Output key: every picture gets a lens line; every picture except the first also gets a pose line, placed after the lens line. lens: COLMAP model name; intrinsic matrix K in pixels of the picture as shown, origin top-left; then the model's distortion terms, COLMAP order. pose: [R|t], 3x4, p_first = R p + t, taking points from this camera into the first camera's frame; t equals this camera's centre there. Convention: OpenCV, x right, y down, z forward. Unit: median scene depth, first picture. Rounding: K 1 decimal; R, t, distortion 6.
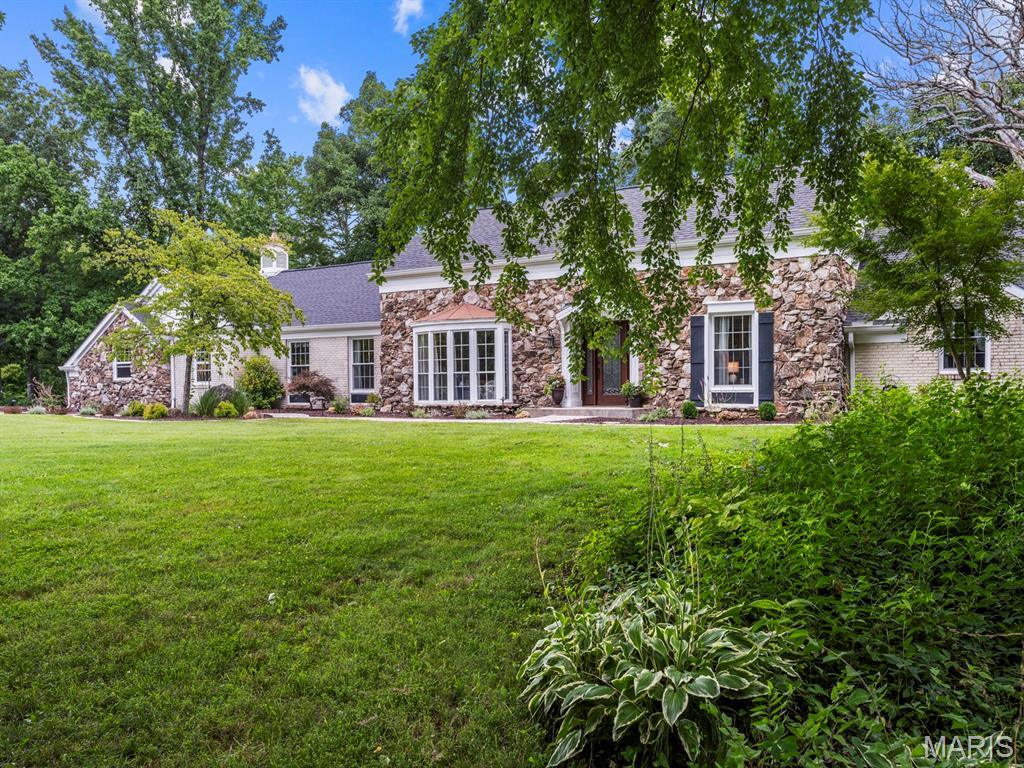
lens RADIAL K [[831.4, 0, 512.0], [0, 831.4, 384.0], [0, 0, 1]] dist [0.007947, 0.004705]
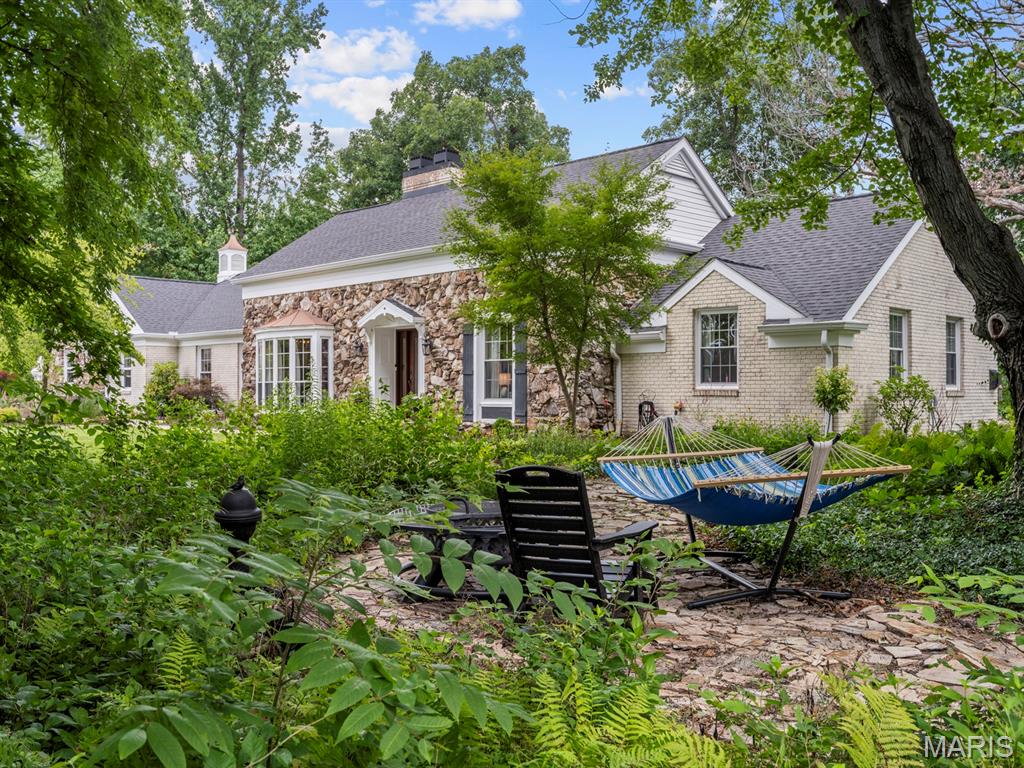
lens RADIAL K [[960.9, 0, 512.0], [0, 960.9, 384.0], [0, 0, 1]] dist [-0.012186, -0.009751]
pose [[0.970728, 0.008602, -0.240027, 0.465214], [-0.009411, 0.999953, -0.002222, -0.011075], [0.239997, 0.004416, 0.970764, -0.022381]]
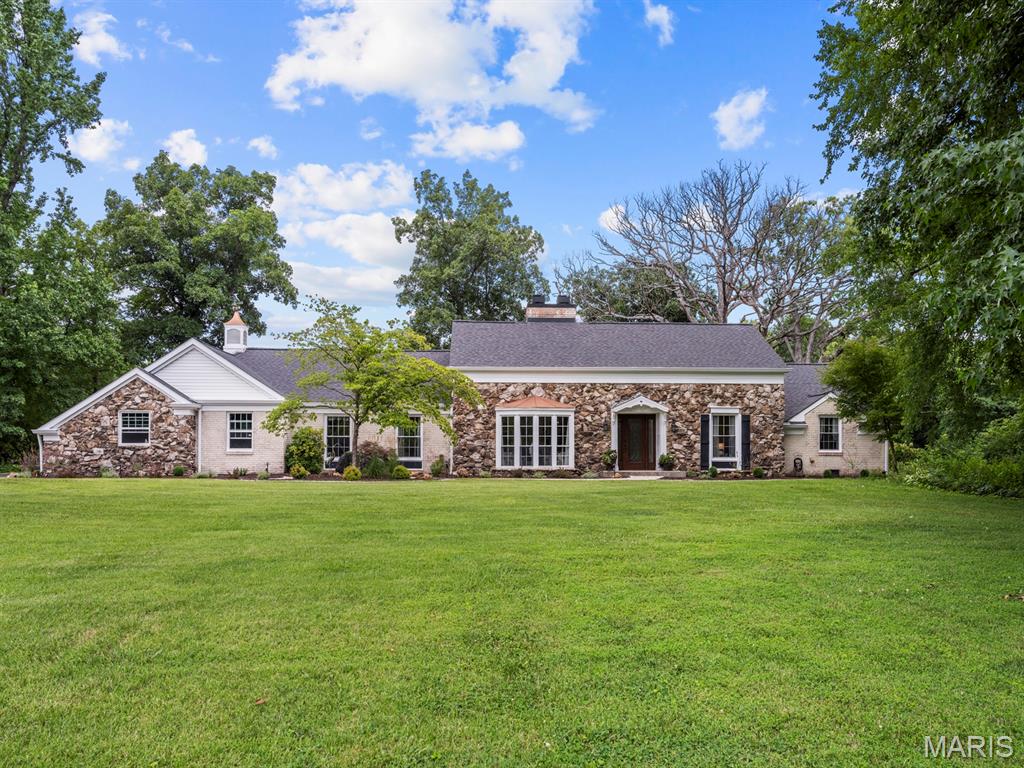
lens RADIAL K [[783.4, 0, 512.0], [0, 783.4, 384.0], [0, 0, 1]] dist [-0.003251, 0.001449]
pose [[0.833613, 0.065216, 0.548485, -0.827559], [-0.010906, 0.994755, -0.101703, 0.017132], [-0.552241, 0.078799, 0.829952, -0.061731]]
